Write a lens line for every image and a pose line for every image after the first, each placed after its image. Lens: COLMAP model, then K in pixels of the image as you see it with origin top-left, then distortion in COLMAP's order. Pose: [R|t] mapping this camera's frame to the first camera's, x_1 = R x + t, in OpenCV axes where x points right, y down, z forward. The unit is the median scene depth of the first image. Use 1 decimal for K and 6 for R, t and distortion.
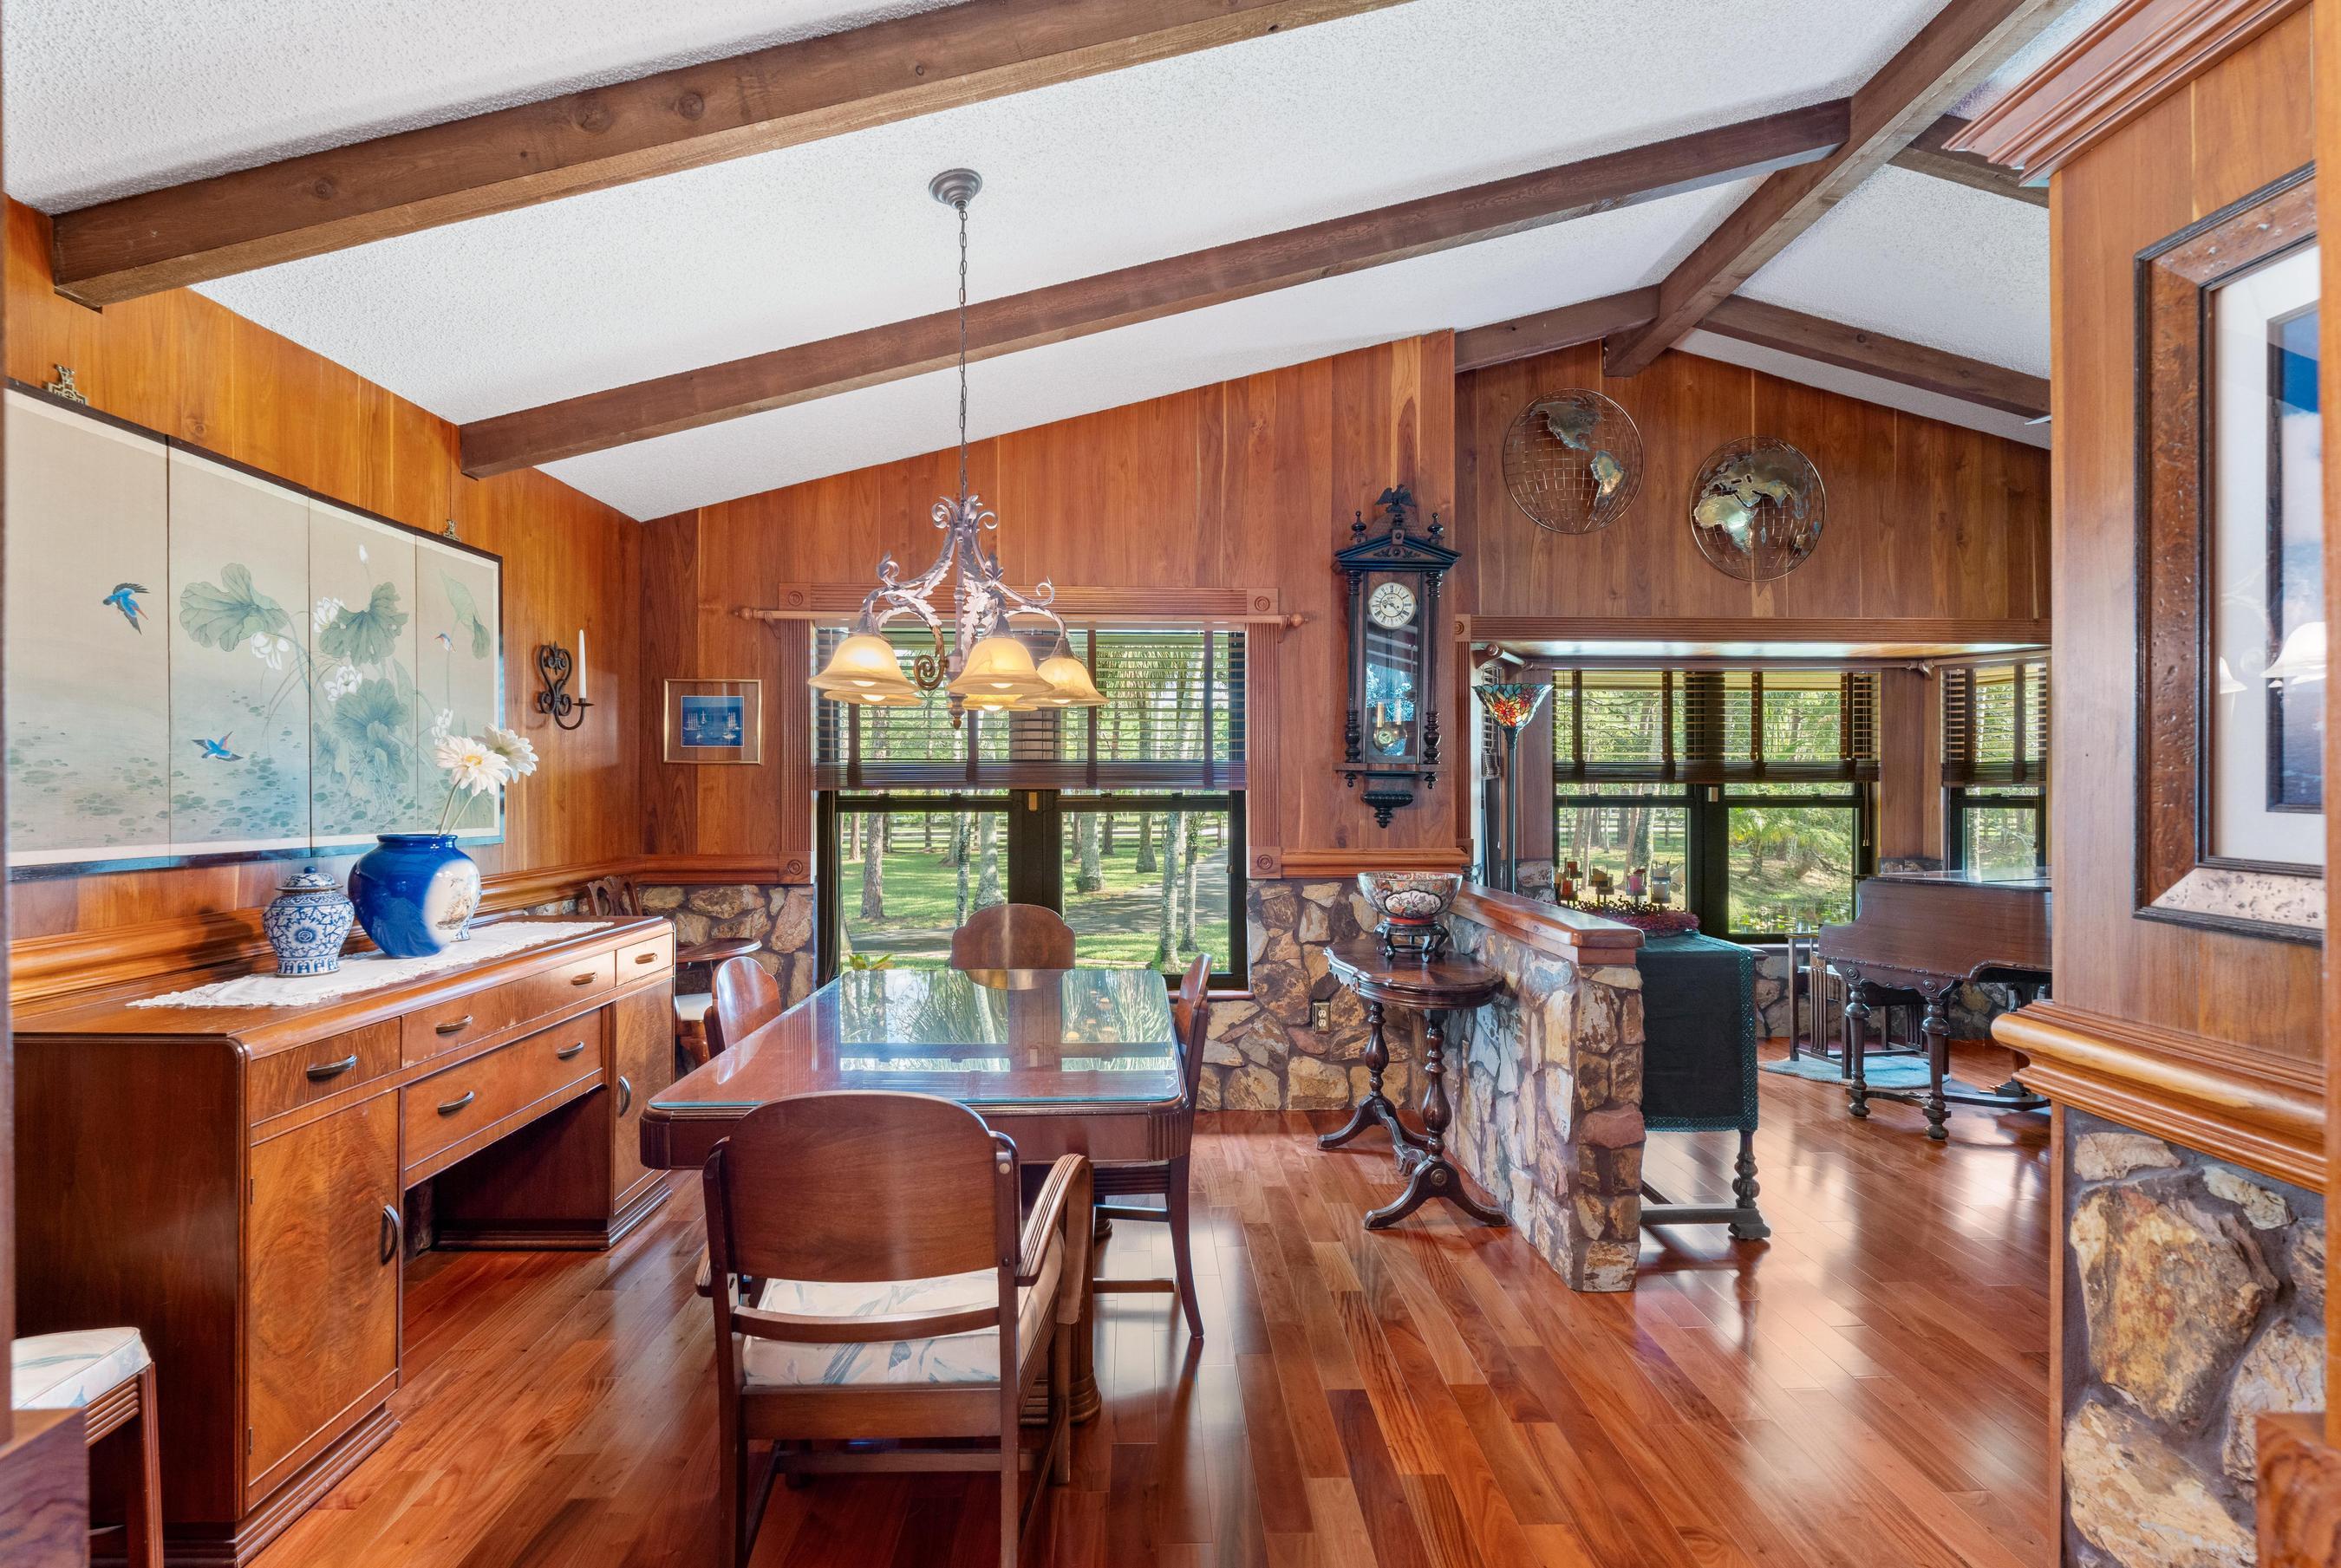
lens RADIAL K [[1044.4, 0, 1185.7], [0, 1044.4, 783.7], [0, 0, 1]] dist [-0.005241, 0.000731]
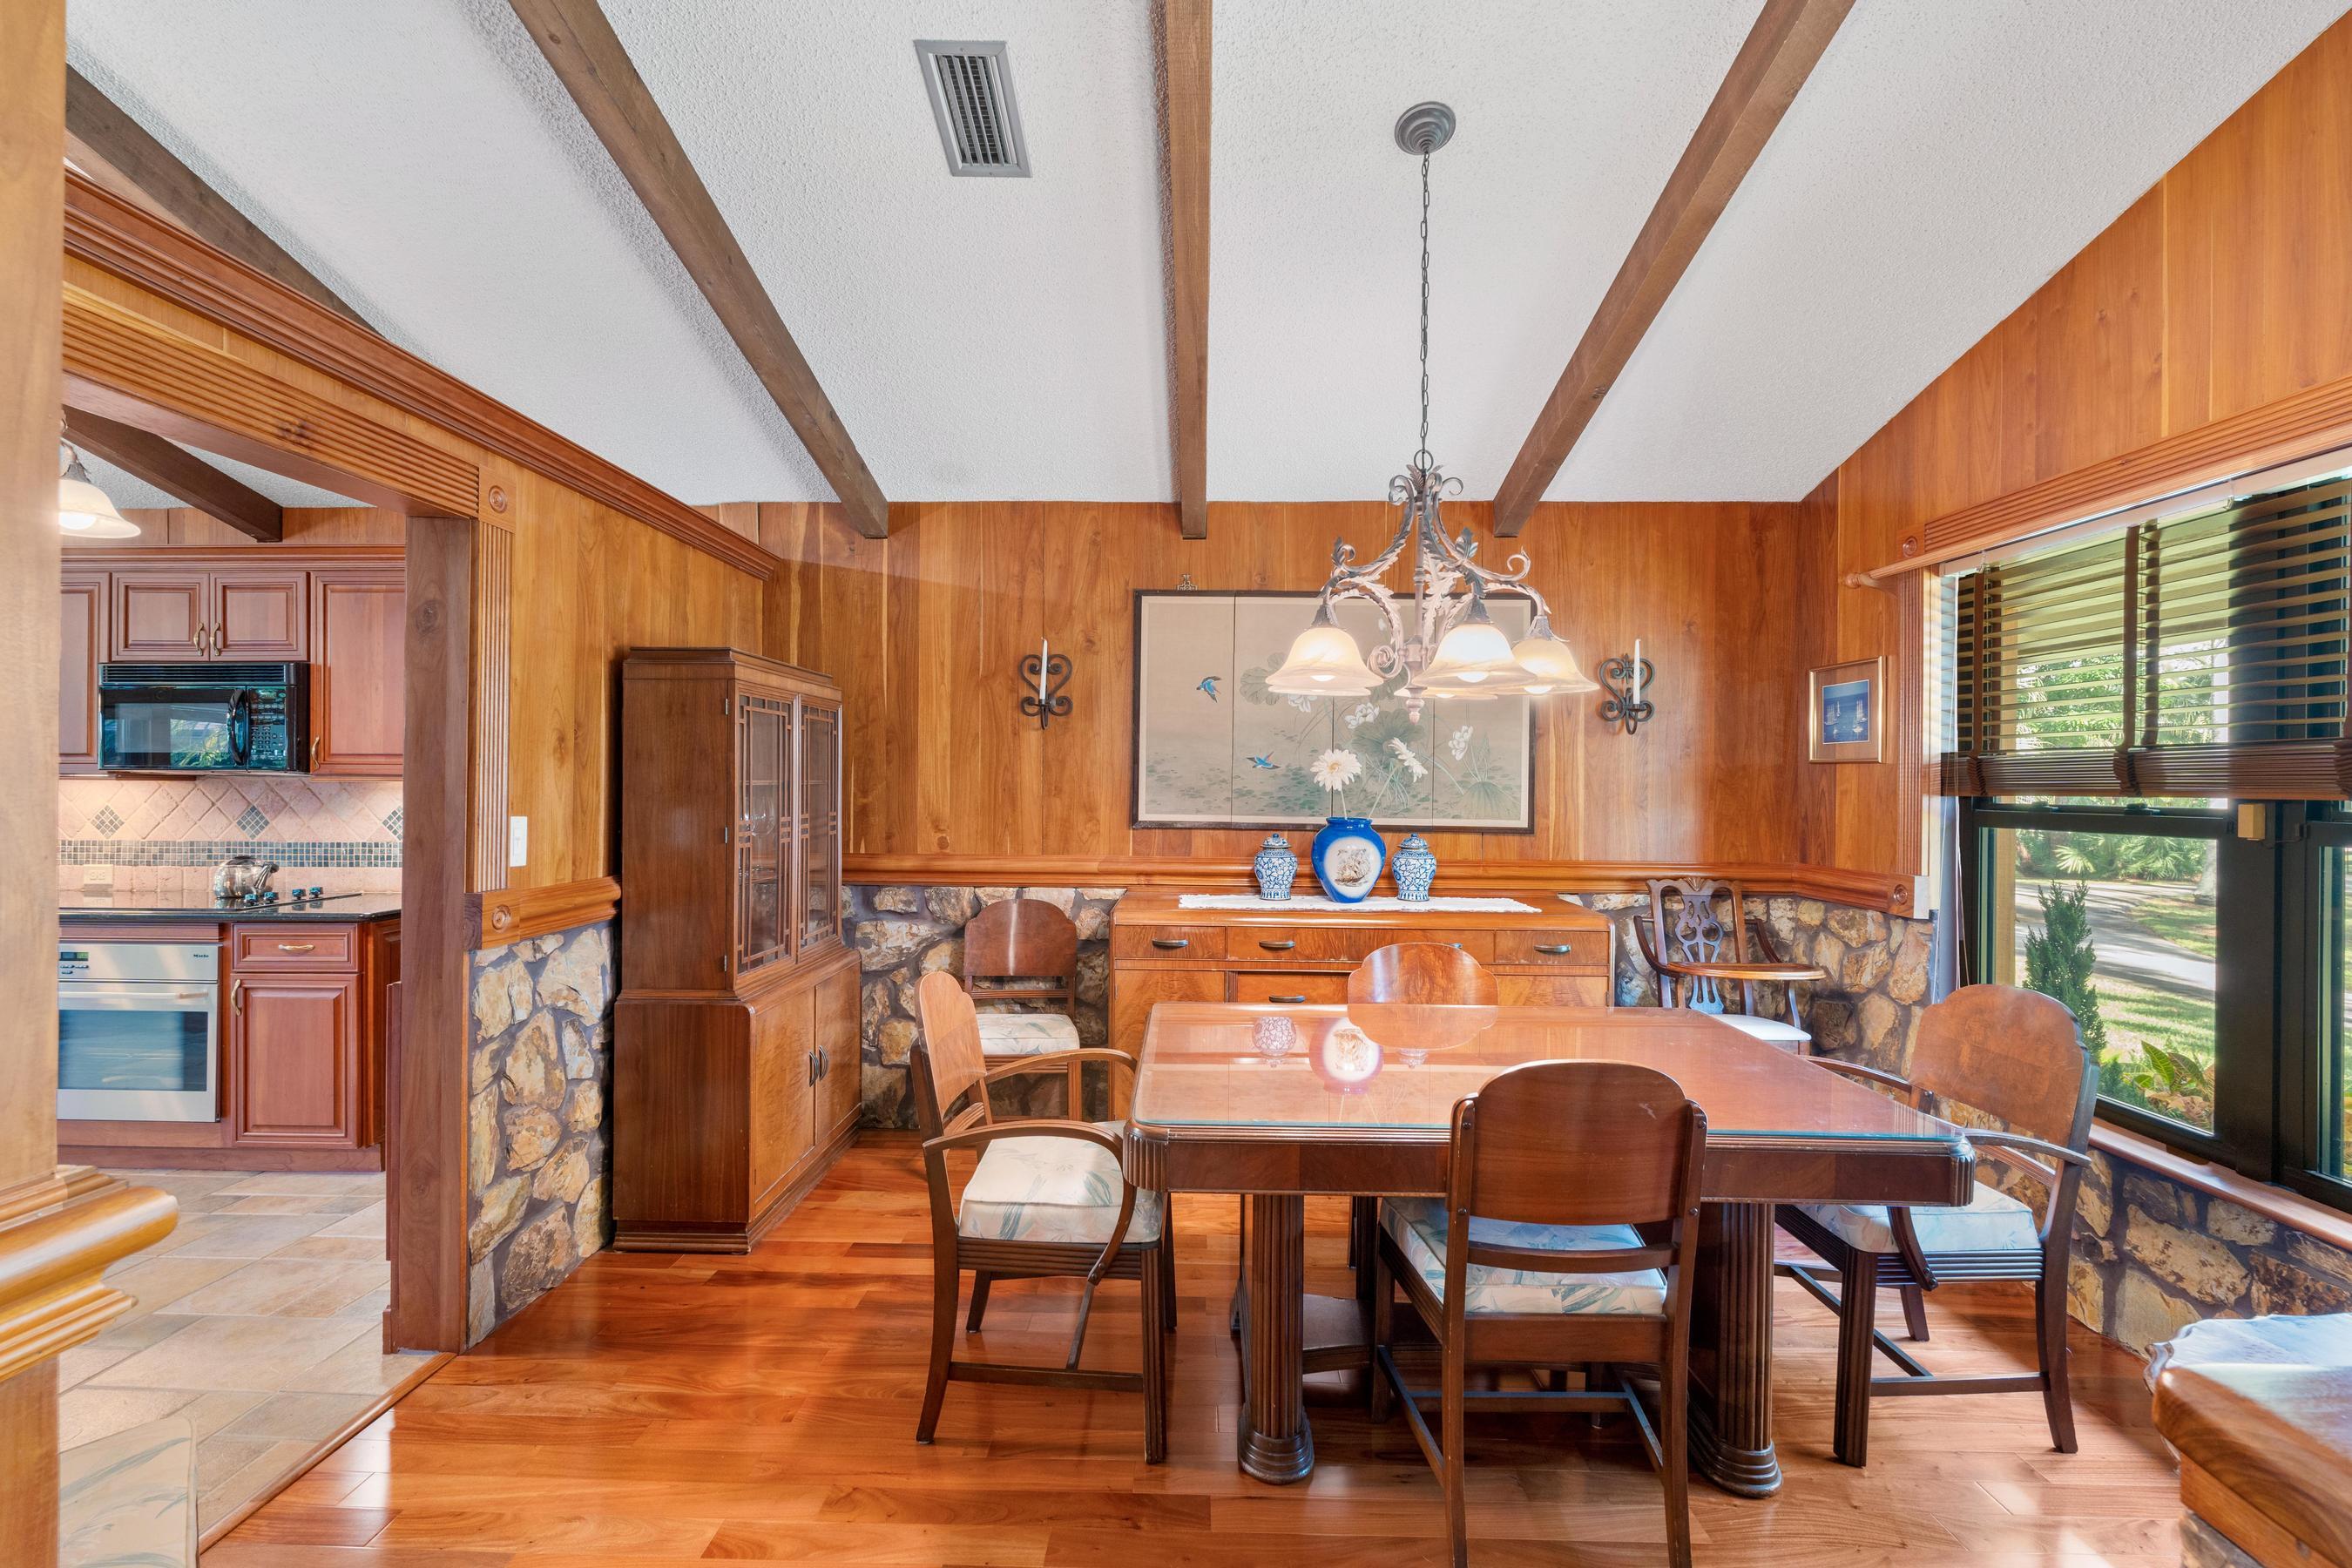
lens RADIAL K [[1049.5, 0, 1178.1], [0, 1049.5, 780.3], [0, 0, 1]] dist [-0.005241, 0.000731]
pose [[-0.064054, 0.000914, -0.997946, 0.468687], [-0.005815, 0.999982, 0.001289, -0.002869], [0.997929, 0.005886, -0.064048, 0.553553]]
